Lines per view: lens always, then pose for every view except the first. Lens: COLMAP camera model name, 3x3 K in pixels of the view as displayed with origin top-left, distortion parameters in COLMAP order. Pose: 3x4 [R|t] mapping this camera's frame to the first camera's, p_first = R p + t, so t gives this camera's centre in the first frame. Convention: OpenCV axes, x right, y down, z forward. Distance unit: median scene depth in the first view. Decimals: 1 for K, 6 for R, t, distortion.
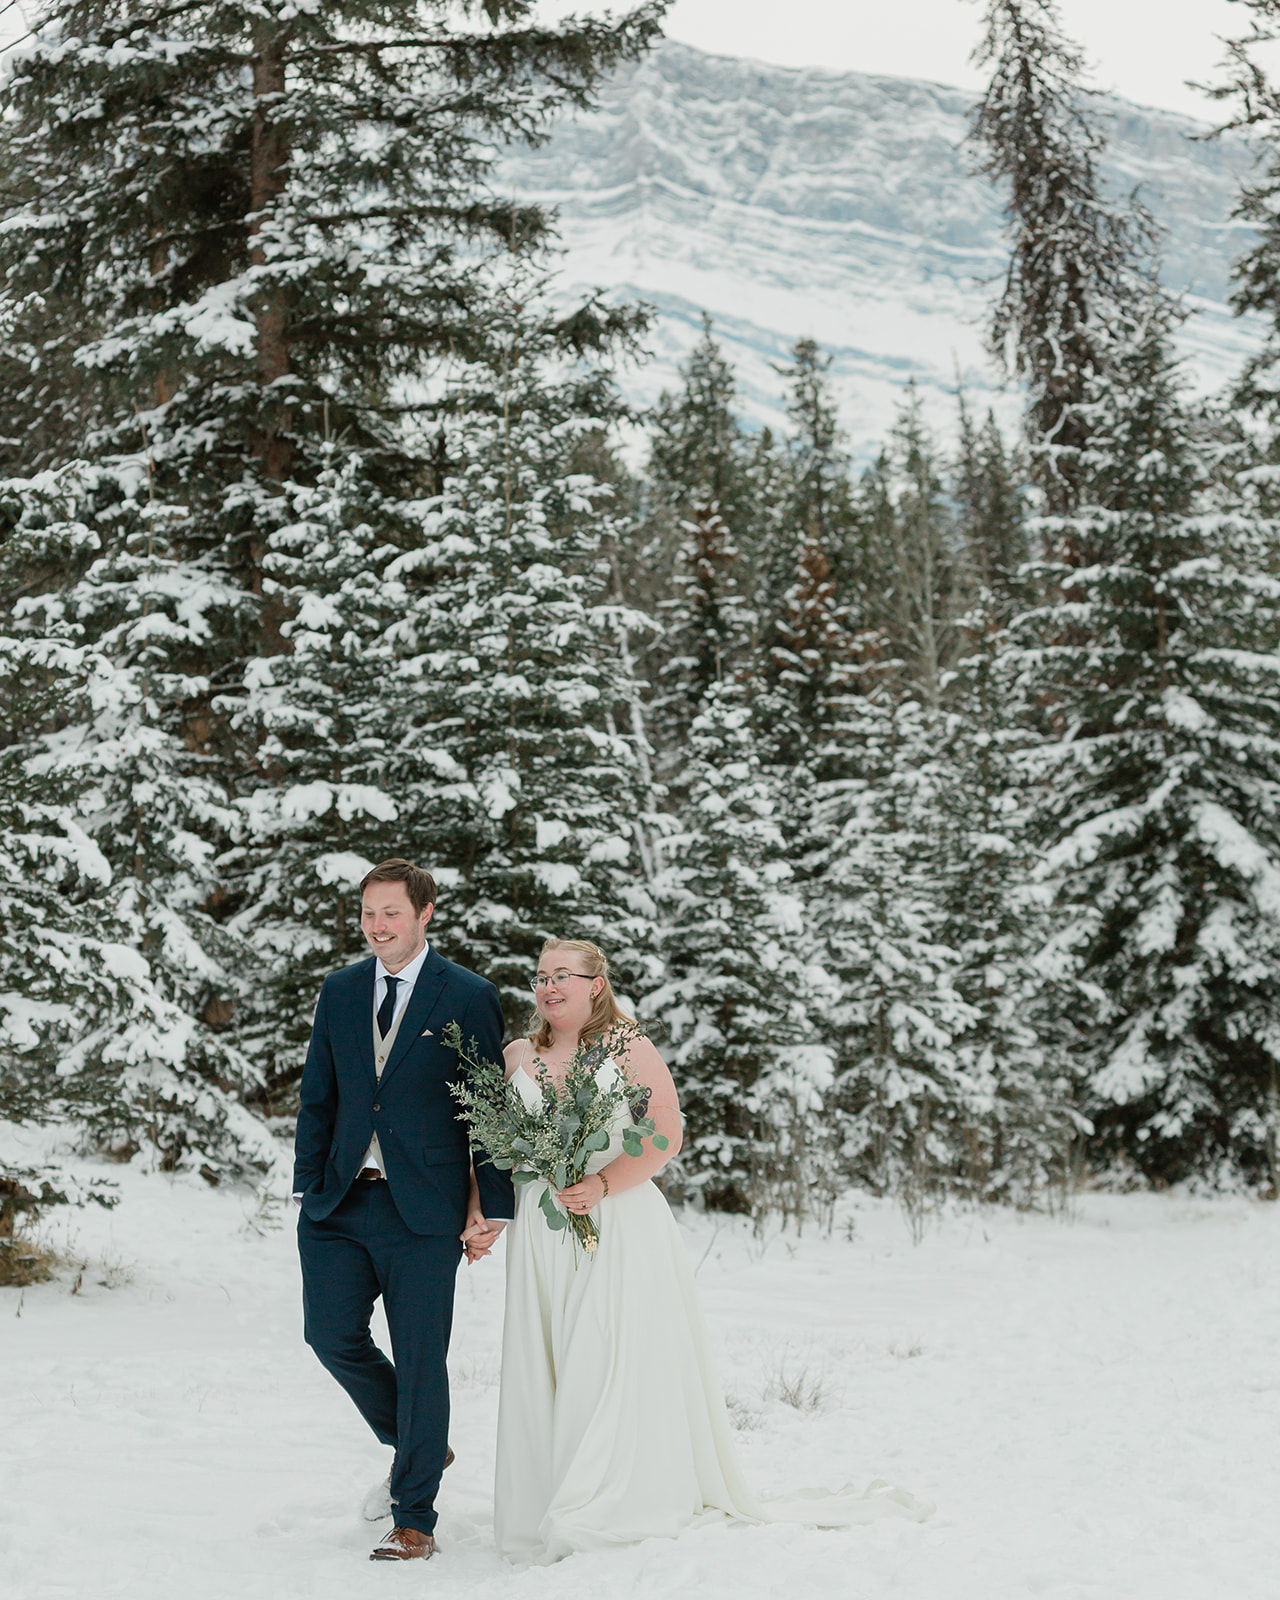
lens RADIAL K [[4020.0, 0, 637.3], [0, 4020.0, 798.6], [0, 0, 1]] dist [0.028534, 0.622753]
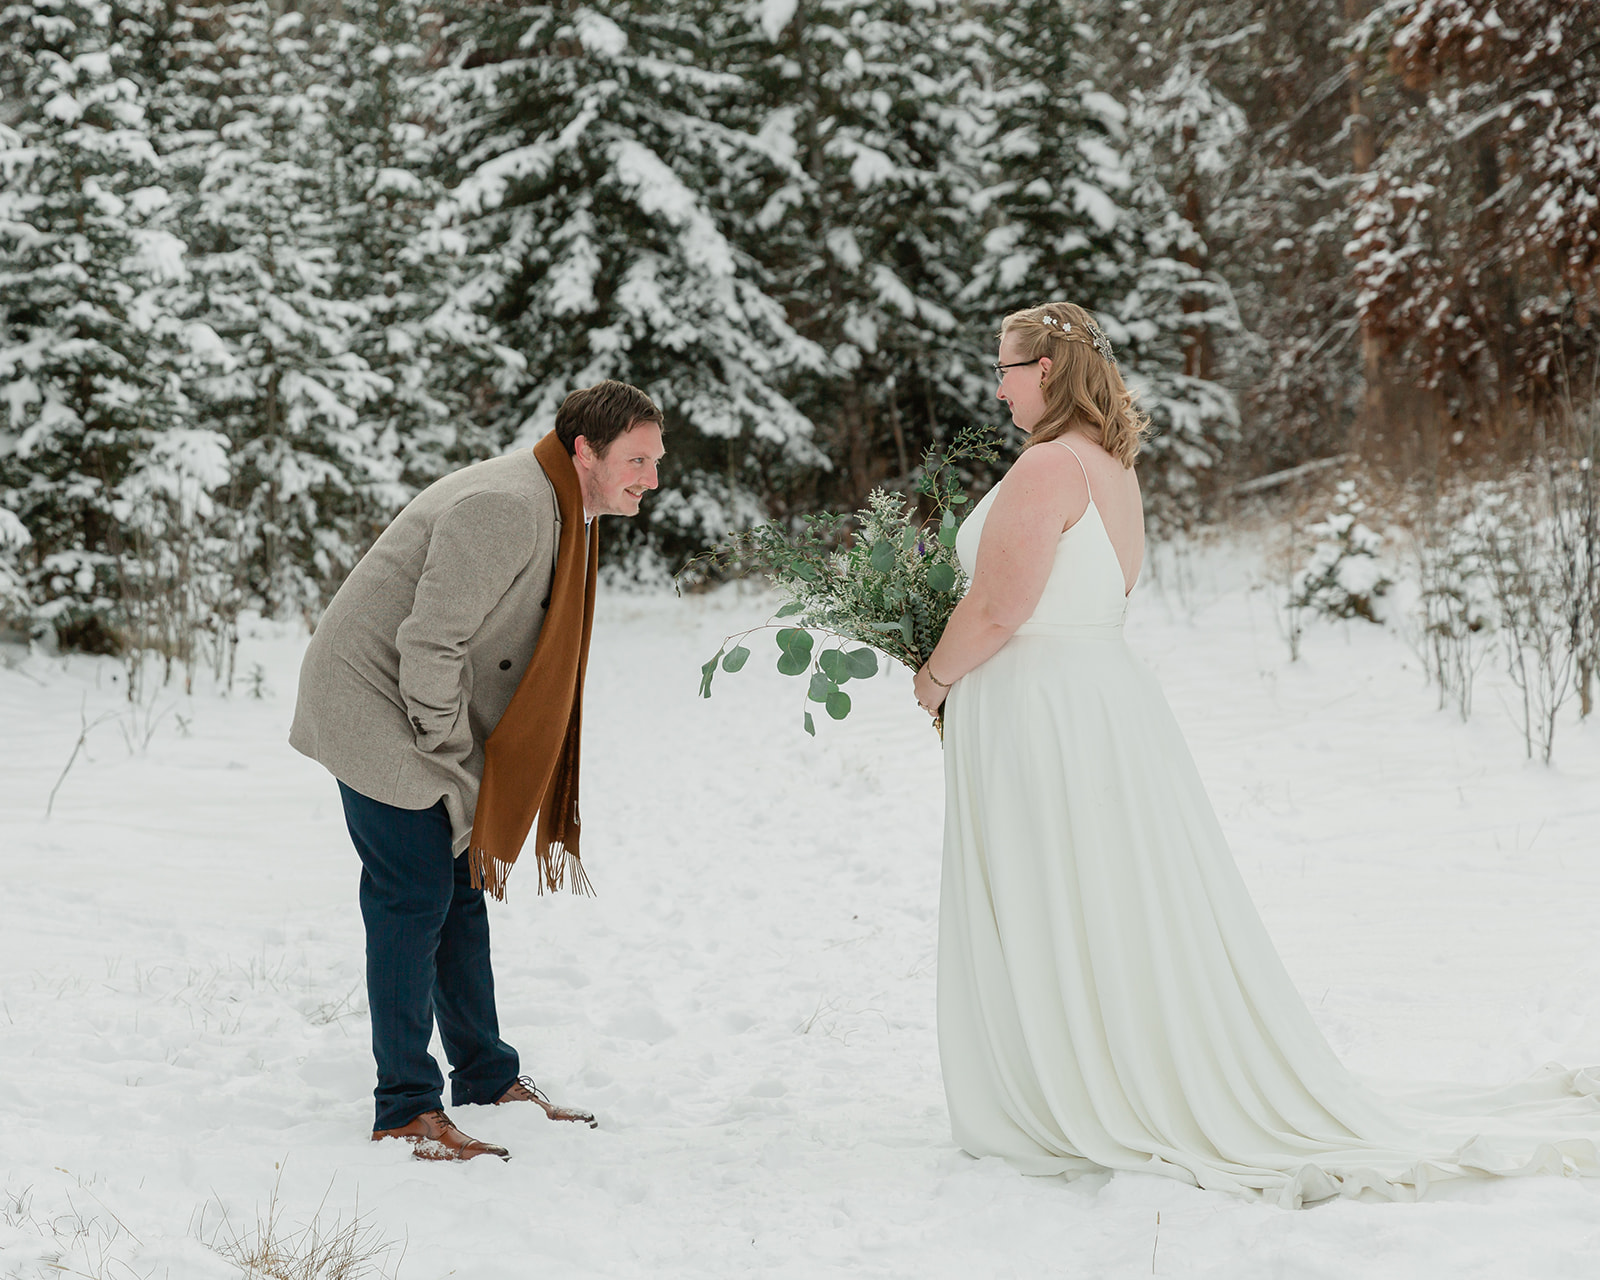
lens RADIAL K [[3757.5, 0, 562.8], [0, 3757.5, 680.9], [0, 0, 1]] dist [0.000595, -0.180582]
pose [[0.988172, -0.014512, 0.152662, 0.001952], [-0.006110, 0.990996, 0.133755, 0.009630], [-0.153228, -0.133106, 0.979185, 0.214944]]
